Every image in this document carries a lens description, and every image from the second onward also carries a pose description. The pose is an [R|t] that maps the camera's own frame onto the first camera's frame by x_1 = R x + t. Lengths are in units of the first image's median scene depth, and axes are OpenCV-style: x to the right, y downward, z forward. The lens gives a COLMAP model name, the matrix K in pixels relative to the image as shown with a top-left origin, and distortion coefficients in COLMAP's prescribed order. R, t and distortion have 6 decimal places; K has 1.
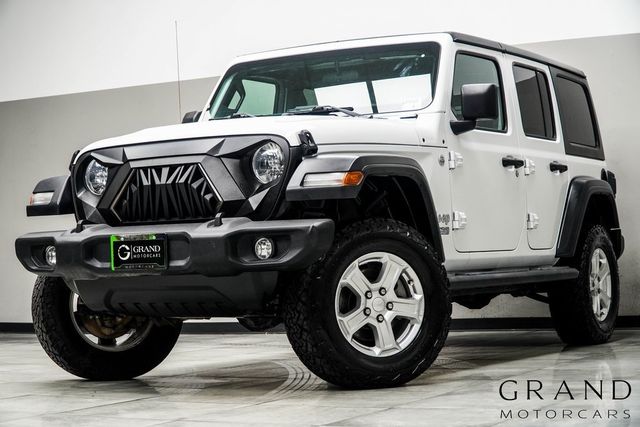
lens RADIAL K [[1412.0, 0, 321.7], [0, 1412.0, 193.3], [0, 0, 1]] dist [-0.249541, 0.218909]
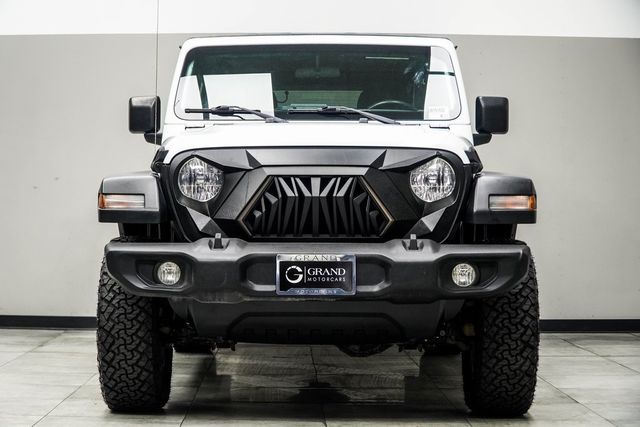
lens RADIAL K [[1478.8, 0, 320.0], [0, 1478.8, 213.5], [0, 0, 1]] dist [-0.258736, -0.087792]
pose [[0.876934, 0.033389, 0.479450, -0.566022], [-0.054591, 0.998048, 0.030345, -0.024713], [-0.477501, -0.052785, 0.877044, 0.182146]]
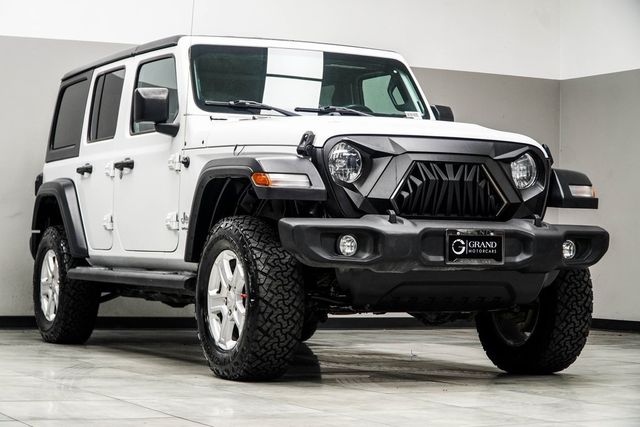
lens RADIAL K [[1478.8, 0, 320.0], [0, 1478.8, 213.5], [0, 0, 1]] dist [-0.258736, -0.087792]
pose [[0.569489, 0.061715, 0.819679, -1.054273], [-0.071660, 0.997109, -0.025286, 0.051677], [-0.818869, -0.044338, 0.572265, 0.474326]]
